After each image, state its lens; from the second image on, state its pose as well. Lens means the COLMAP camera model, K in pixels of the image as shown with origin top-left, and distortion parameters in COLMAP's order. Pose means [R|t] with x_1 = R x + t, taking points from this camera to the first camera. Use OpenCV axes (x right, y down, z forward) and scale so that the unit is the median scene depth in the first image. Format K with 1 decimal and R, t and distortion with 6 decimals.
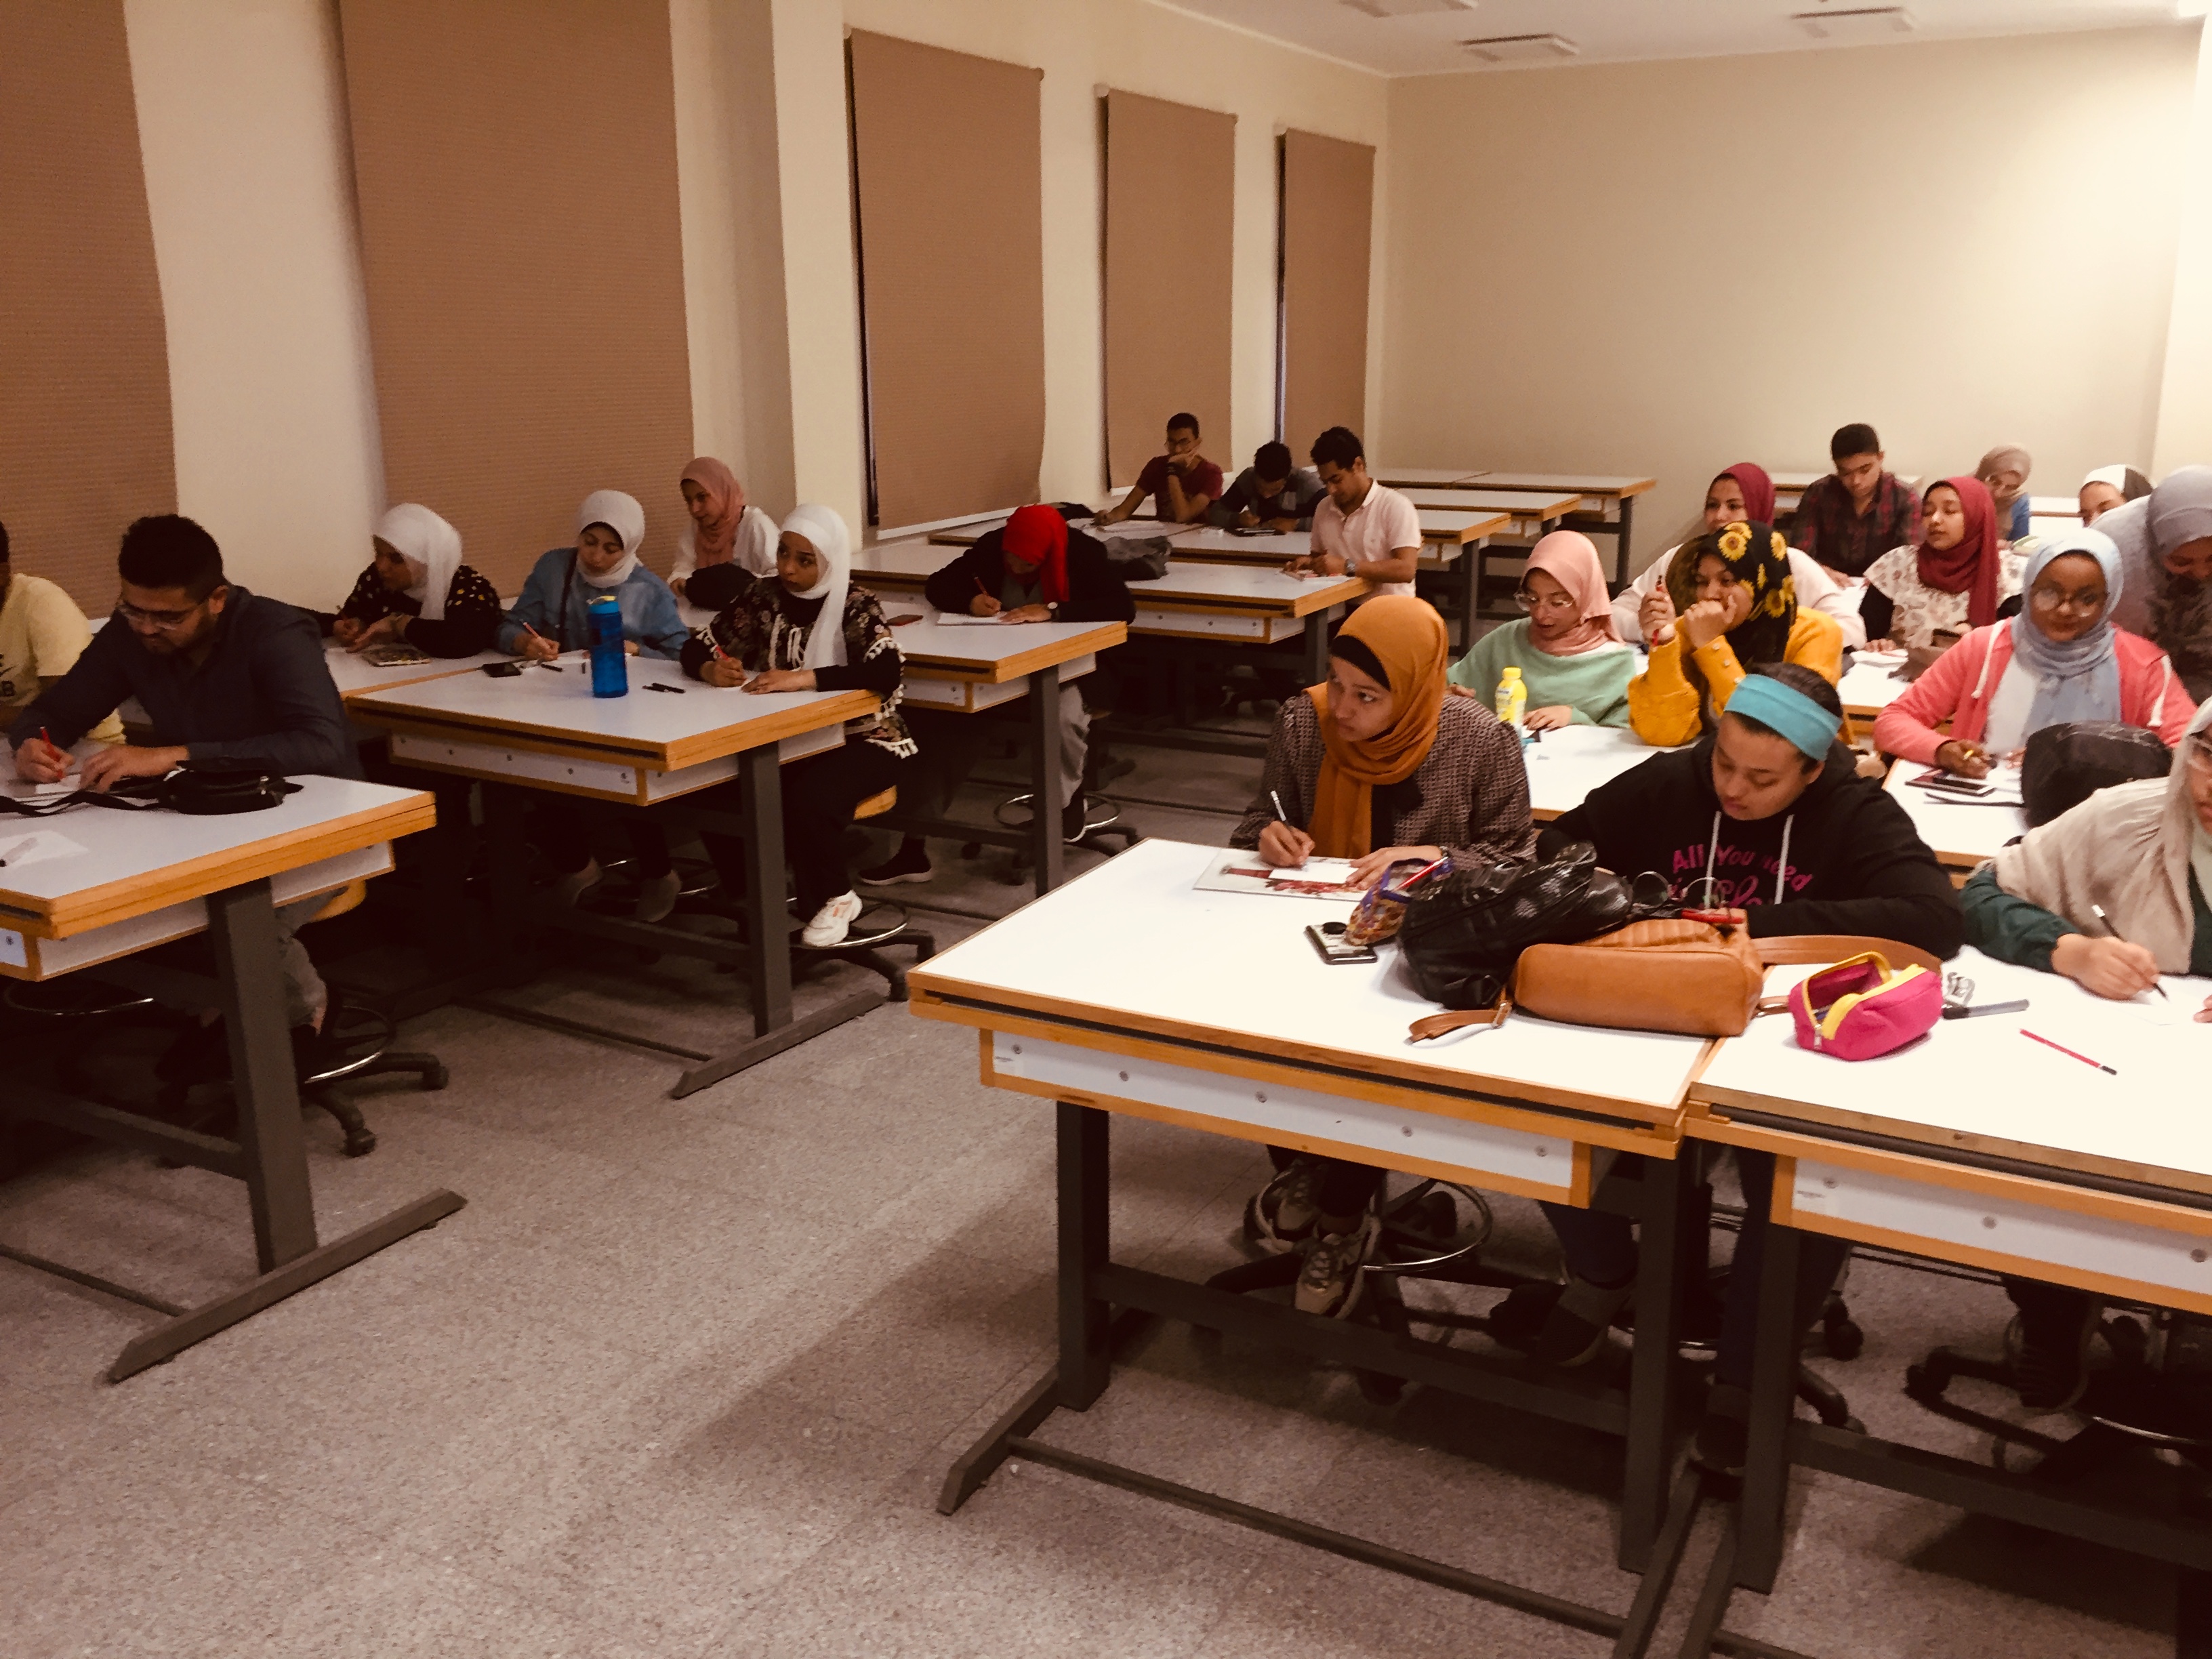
lens RADIAL K [[1868.6, 0, 1146.3], [0, 1868.6, 823.8], [0, 0, 1]] dist [0.104507, -0.158405]
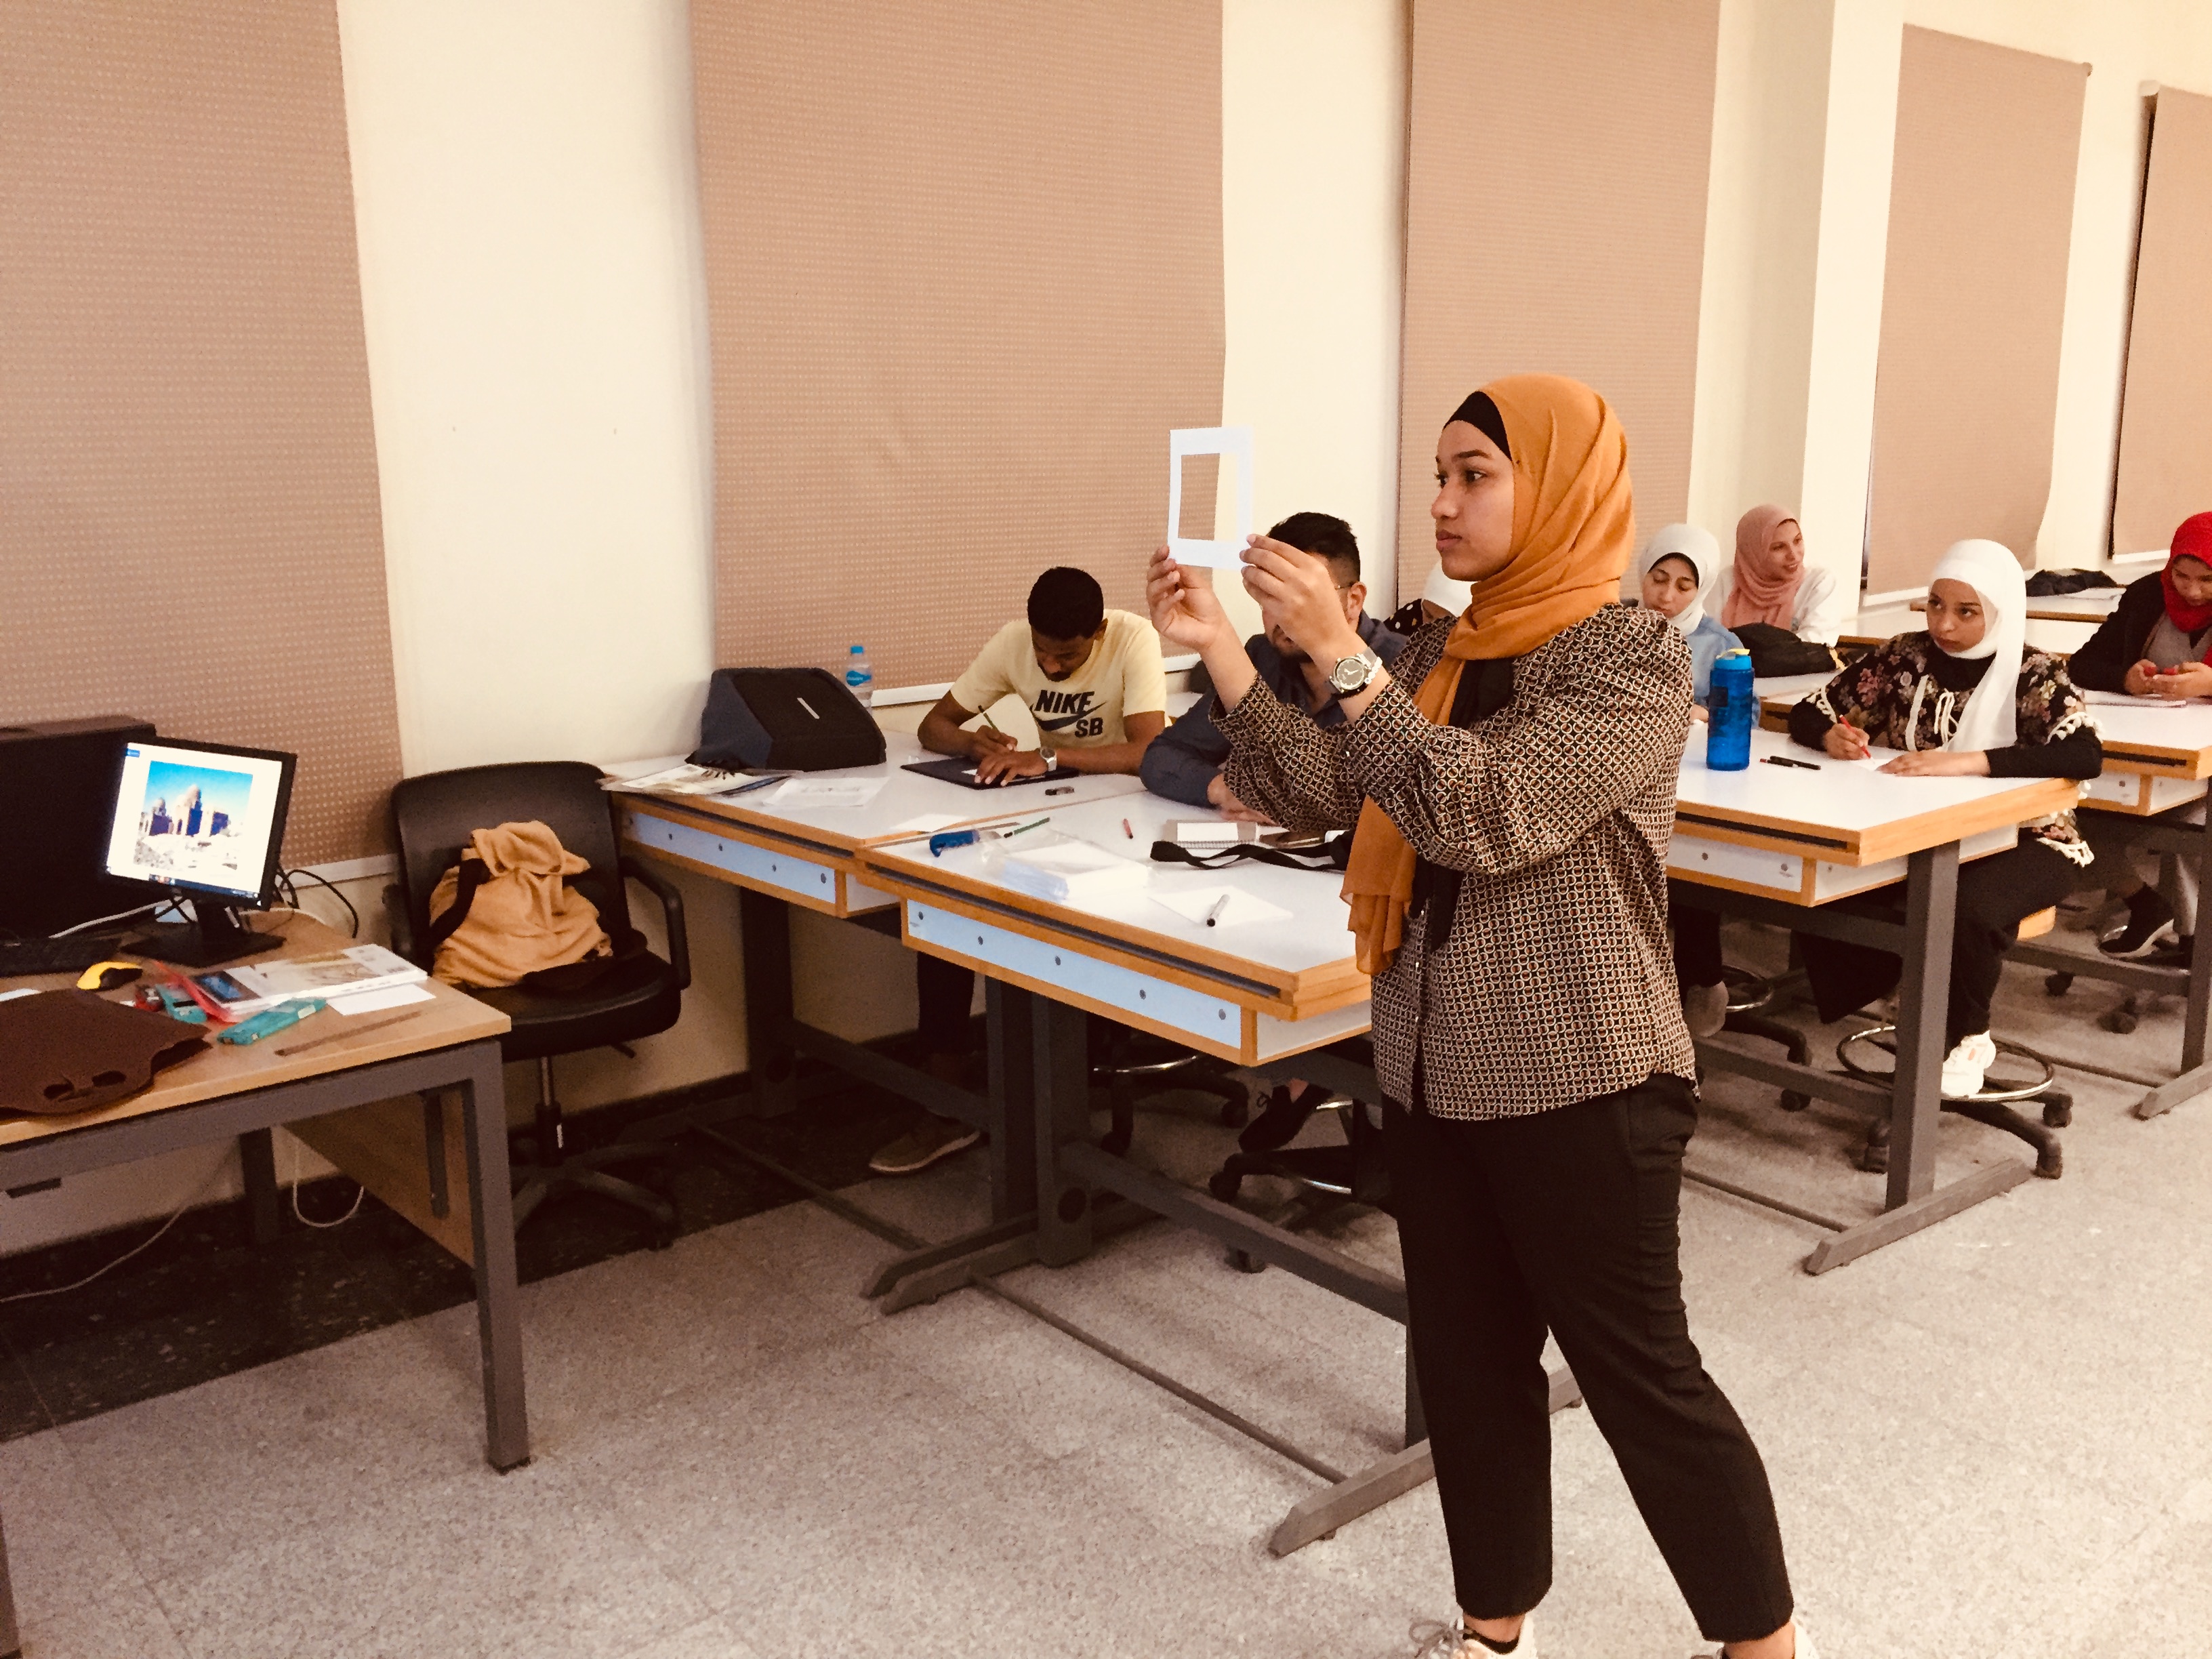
lens RADIAL K [[1868.6, 0, 1146.3], [0, 1868.6, 823.8], [0, 0, 1]] dist [0.104507, -0.158405]
pose [[0.935298, 0.067176, -0.347425, -0.229828], [-0.082532, 0.996149, -0.029576, 0.002371], [0.344101, 0.056336, 0.937241, 0.128937]]
